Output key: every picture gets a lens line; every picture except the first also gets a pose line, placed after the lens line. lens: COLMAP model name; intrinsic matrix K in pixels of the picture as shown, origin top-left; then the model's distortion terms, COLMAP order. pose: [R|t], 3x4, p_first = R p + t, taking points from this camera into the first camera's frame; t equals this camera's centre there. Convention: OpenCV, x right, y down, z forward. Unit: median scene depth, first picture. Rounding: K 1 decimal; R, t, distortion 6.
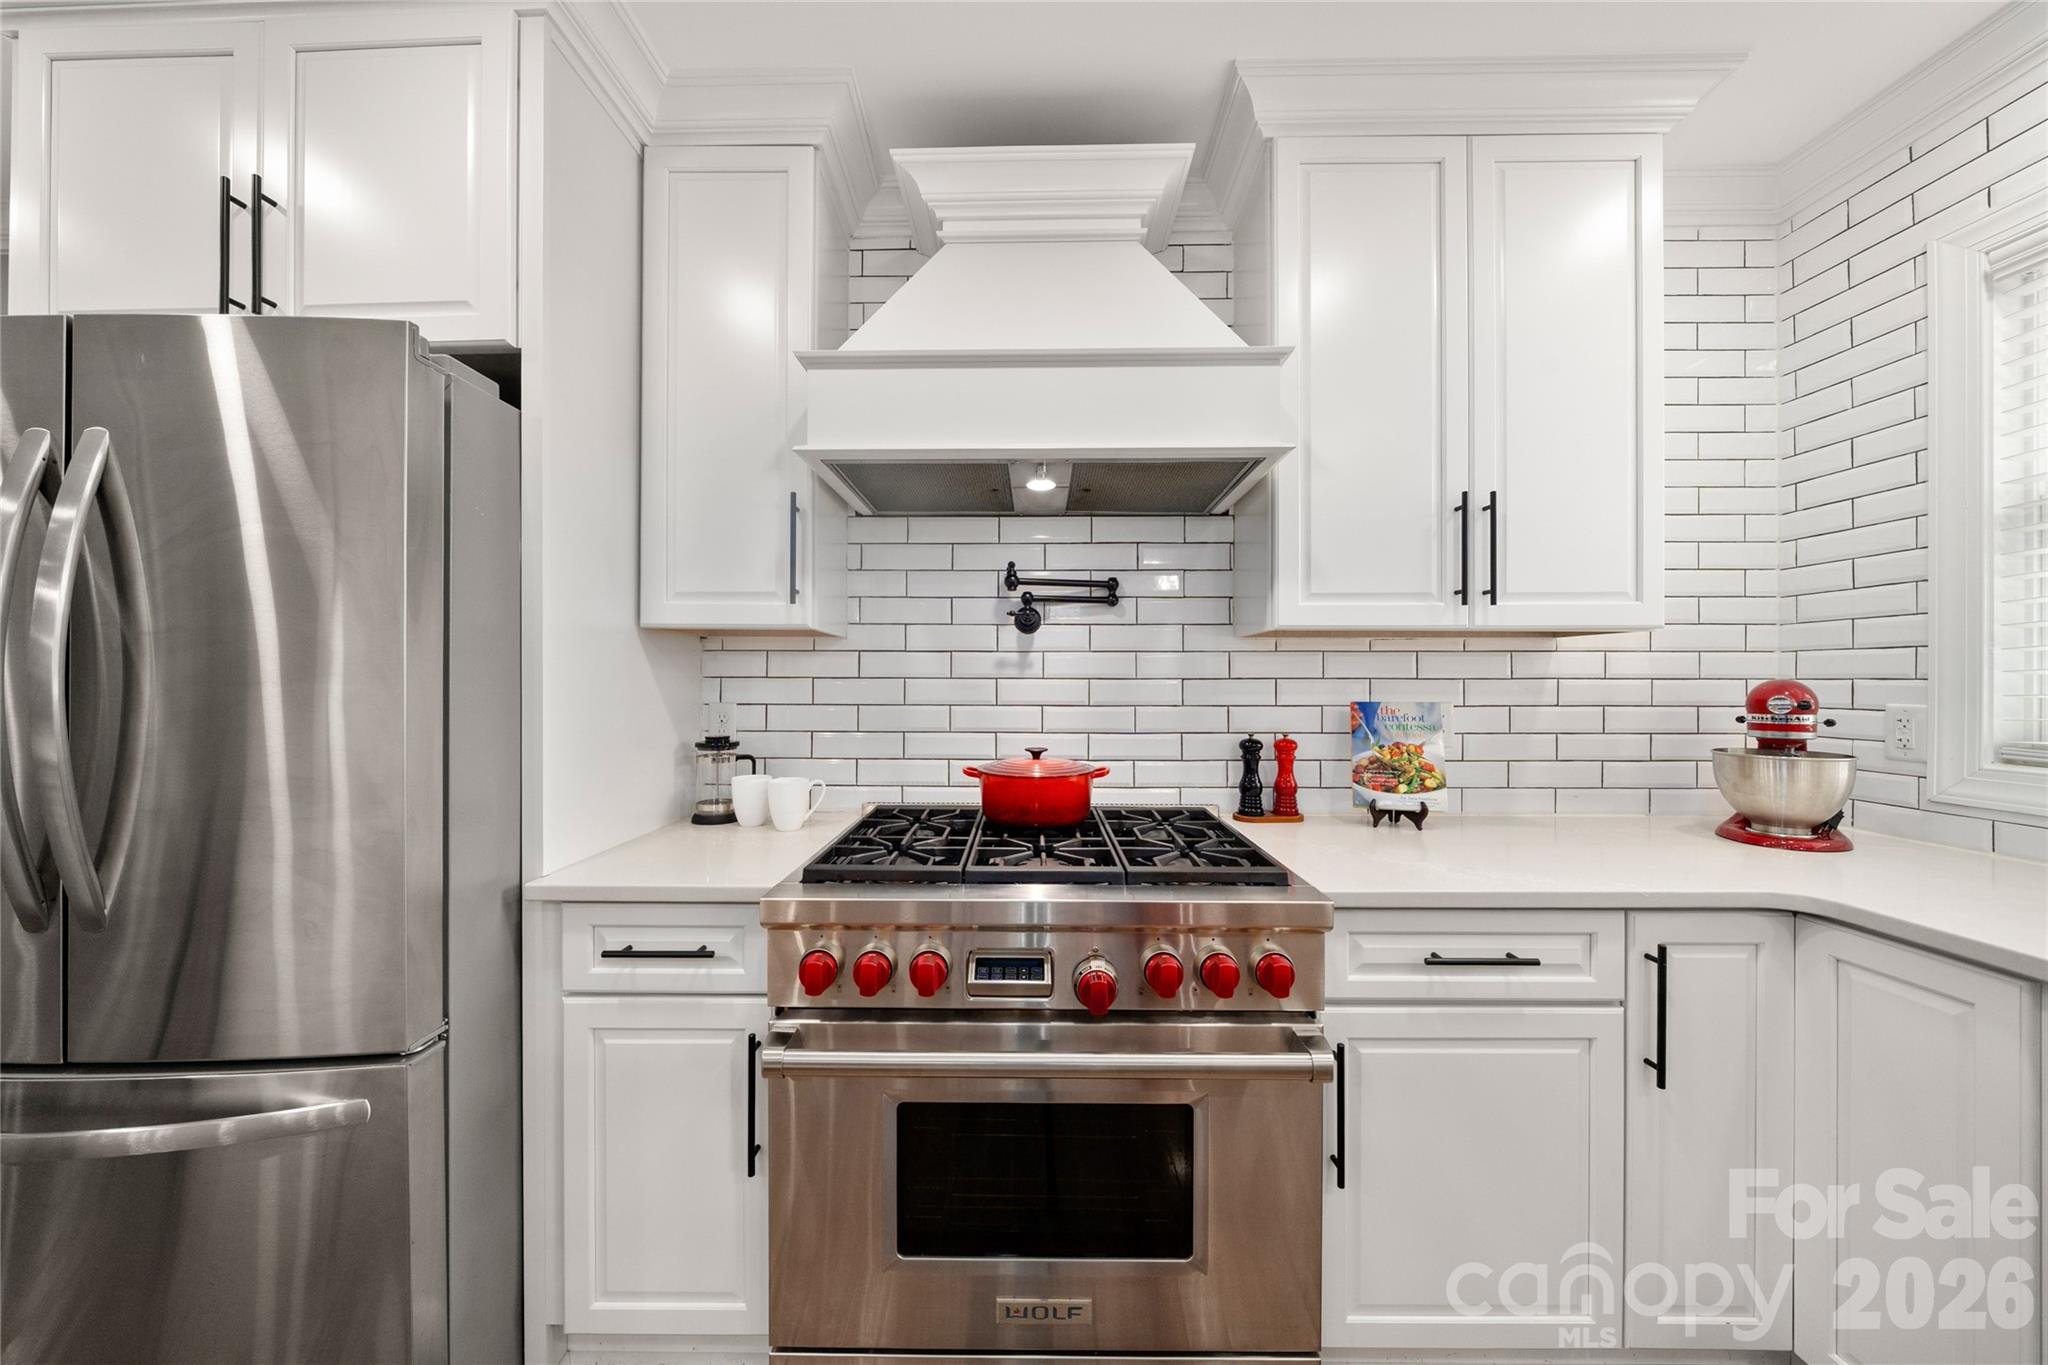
lens RADIAL K [[716.3, 0, 1023.6], [0, 716.3, 679.4], [0, 0, 1]] dist [-0.004164, -0.000343]
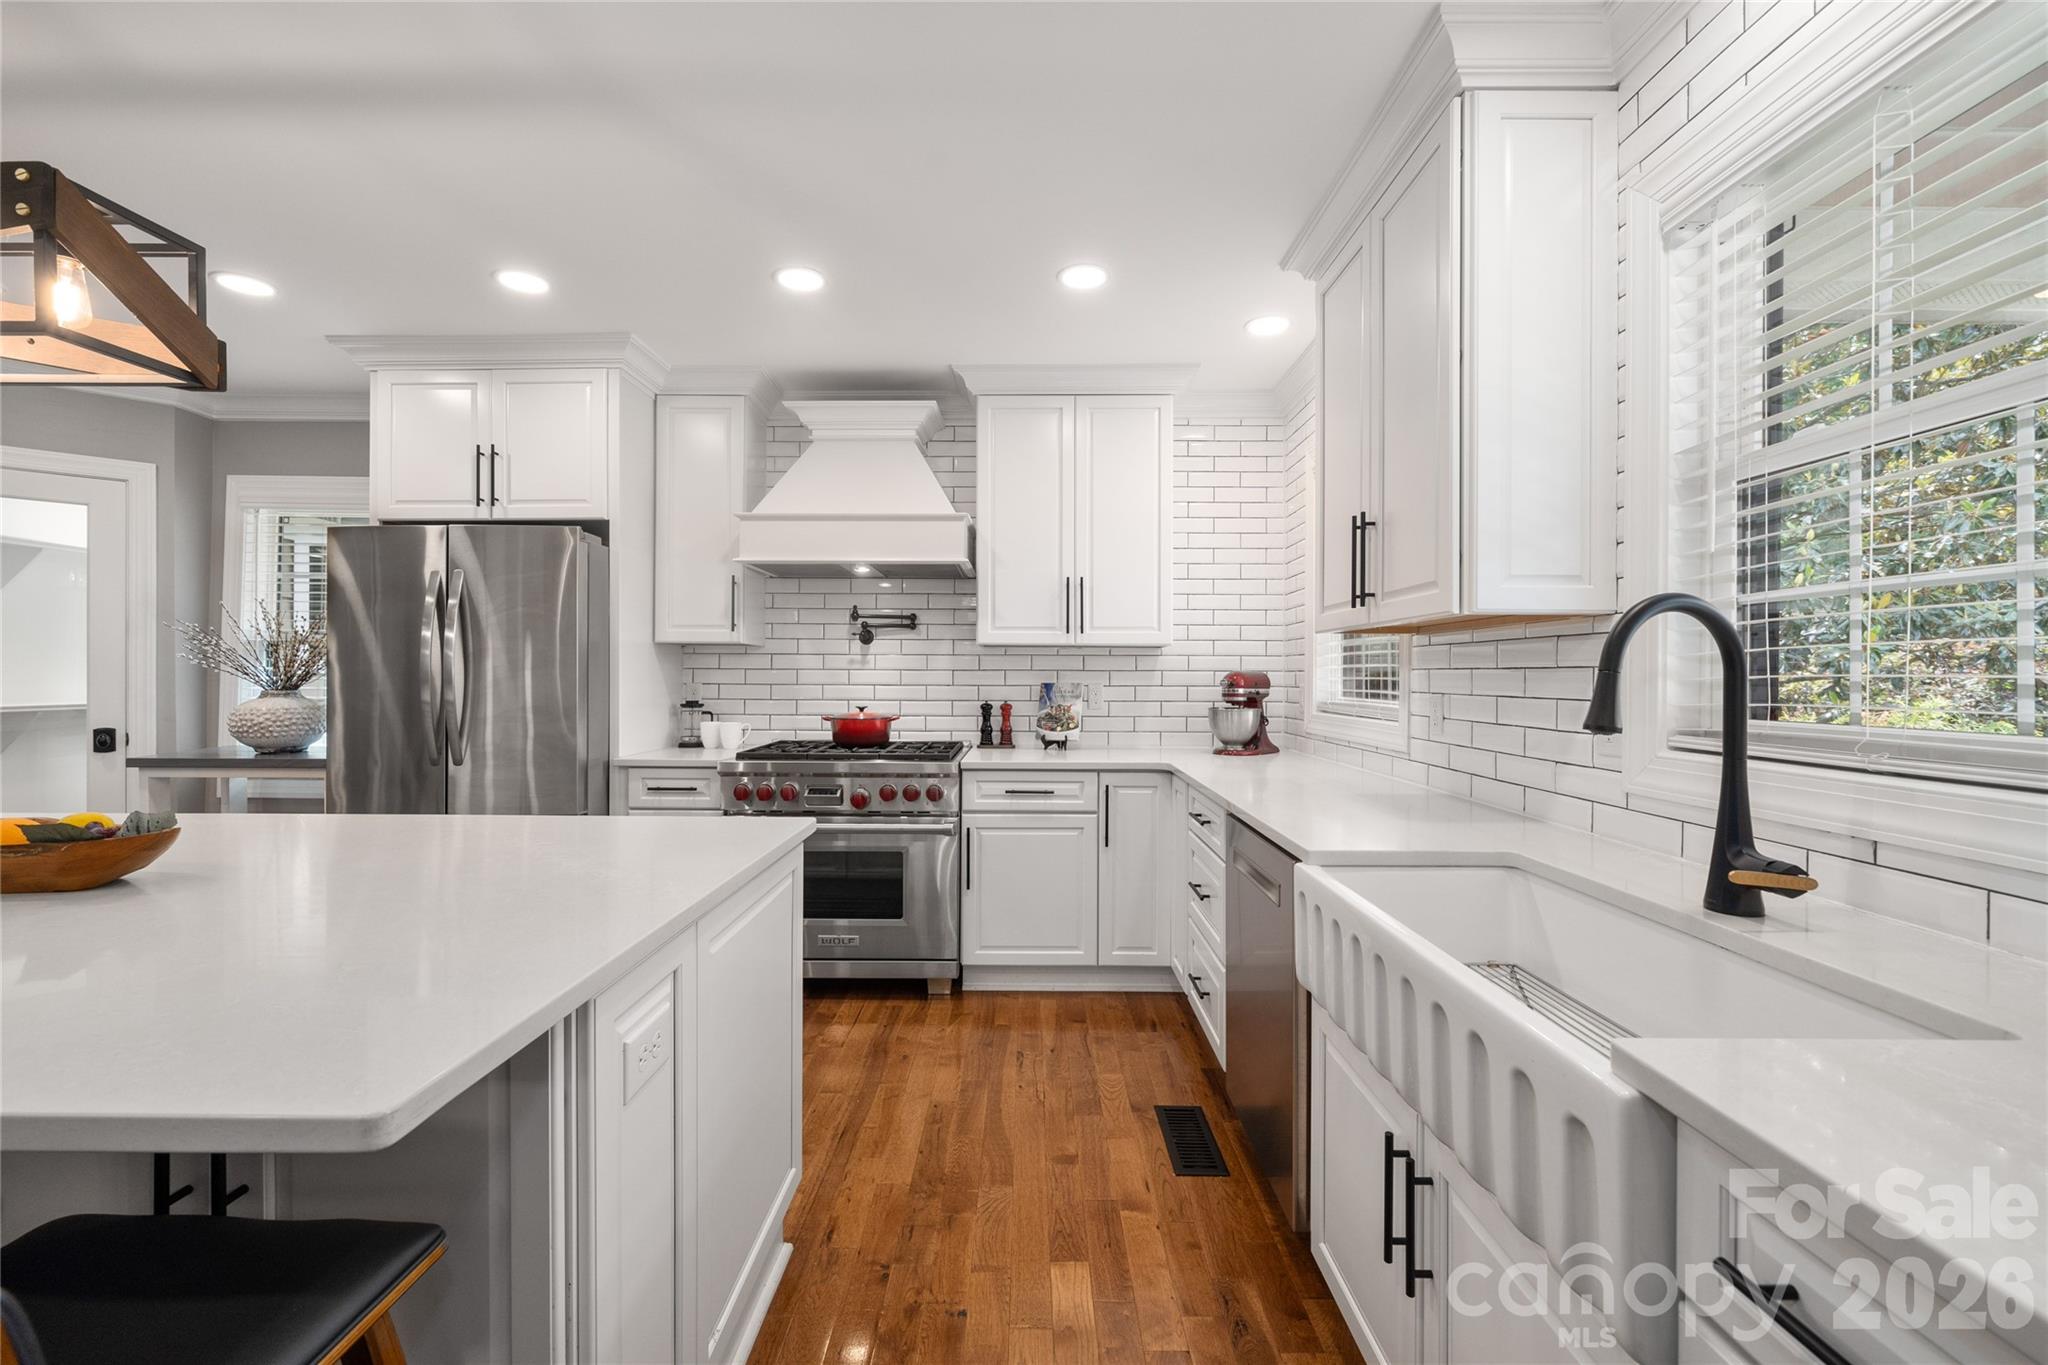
lens RADIAL K [[836.8, 0, 1022.6], [0, 836.8, 676.7], [0, 0, 1]] dist [-0.001393, -0.000330]
pose [[0.999981, 0.003053, 0.005413, 0.420333], [-0.003044, 0.999994, -0.001605, 0.019605], [-0.005418, 0.001589, 0.999984, -1.186532]]
